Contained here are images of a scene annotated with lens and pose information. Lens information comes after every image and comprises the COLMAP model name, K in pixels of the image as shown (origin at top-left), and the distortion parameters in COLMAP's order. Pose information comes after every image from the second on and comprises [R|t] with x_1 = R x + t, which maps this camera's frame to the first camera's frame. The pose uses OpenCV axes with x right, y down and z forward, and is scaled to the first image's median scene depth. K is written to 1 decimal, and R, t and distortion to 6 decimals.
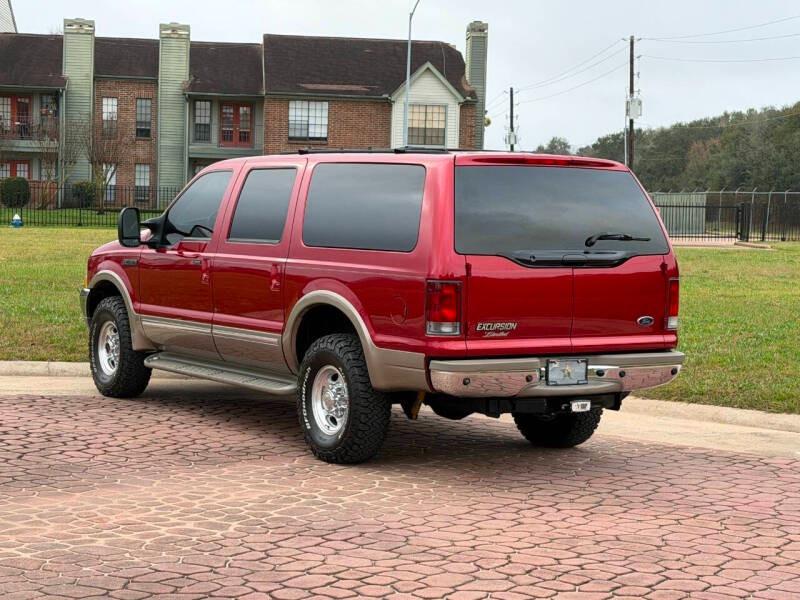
lens RADIAL K [[1646.5, 0, 400.0], [0, 1646.5, 300.0], [0, 0, 1]] dist [0.124472, 0.145120]
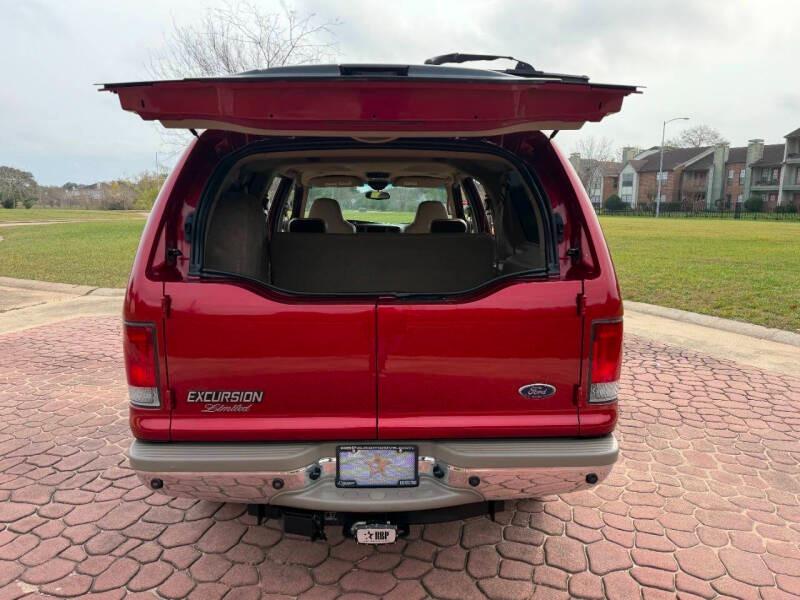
lens RADIAL K [[562.8, 0, 400.0], [0, 562.8, 300.0], [0, 0, 1]] dist [0.047128, -0.008339]
pose [[0.854537, 0.059284, -0.515995, 0.183836], [-0.011297, 0.995351, 0.095650, -0.034126], [0.519267, -0.075908, 0.851234, 0.703463]]
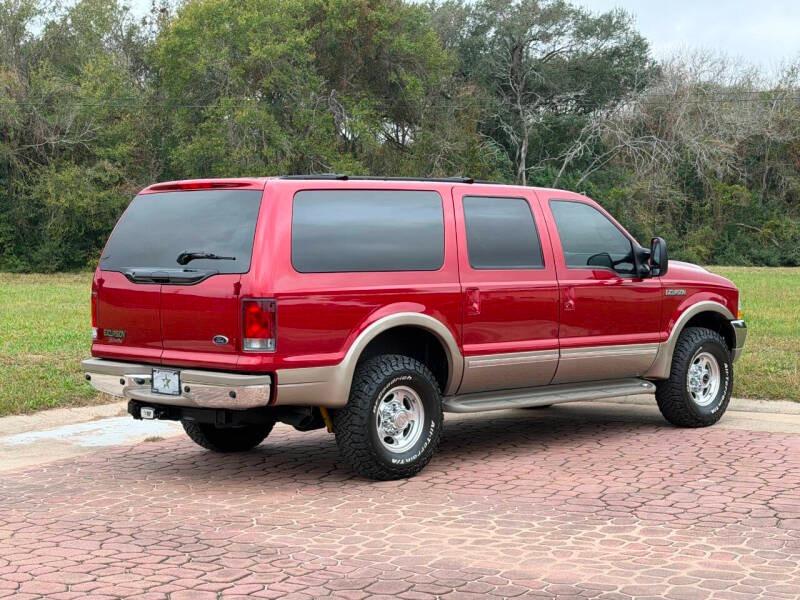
lens RADIAL K [[1463.1, 0, 400.0], [0, 1463.1, 300.0], [0, 0, 1]] dist [0.145791, 0.067899]
pose [[0.195579, 0.013955, -0.980589, 0.905176], [-0.055549, 0.998451, 0.003130, -0.017658], [0.979113, 0.053859, 0.196051, 0.816627]]
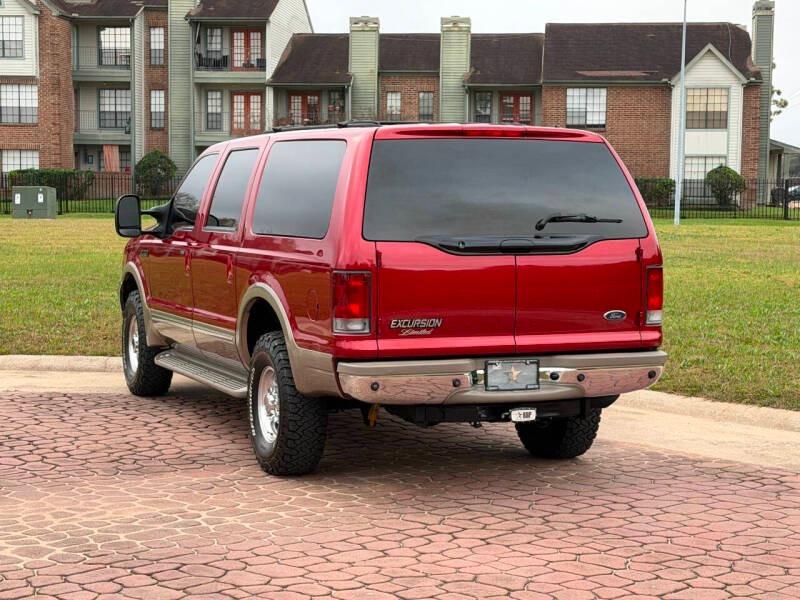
lens RADIAL K [[1609.8, 0, 400.0], [0, 1609.8, 300.0], [0, 0, 1]] dist [0.116995, 0.129409]
pose [[0.980136, -0.005176, -0.198257, 0.180115], [0.006695, 0.999953, 0.006991, -0.001793], [0.198212, -0.008180, 0.980125, 0.135692]]
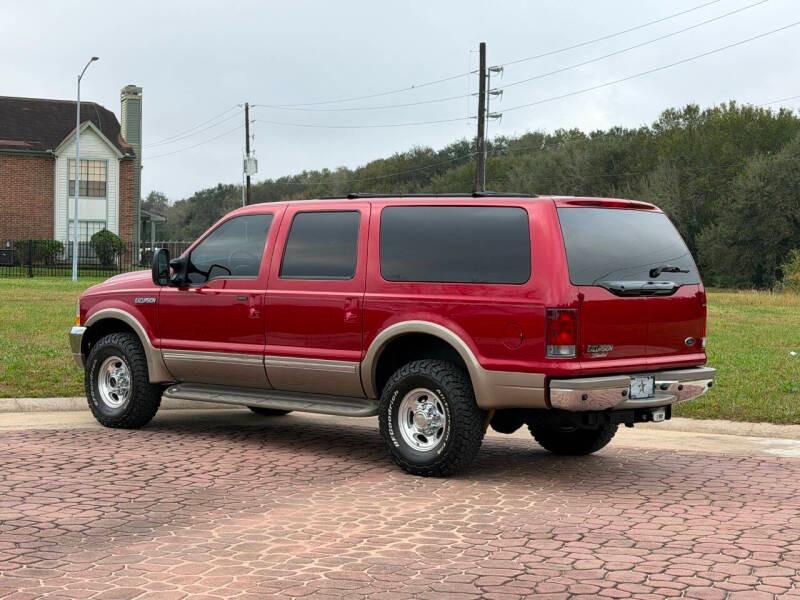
lens RADIAL K [[1463.1, 0, 400.0], [0, 1463.1, 300.0], [0, 0, 1]] dist [0.145791, 0.067899]
pose [[0.964987, -0.015966, 0.261813, -0.279459], [0.022437, 0.999512, -0.021748, 0.001287], [-0.261338, 0.026861, 0.964874, 0.046690]]
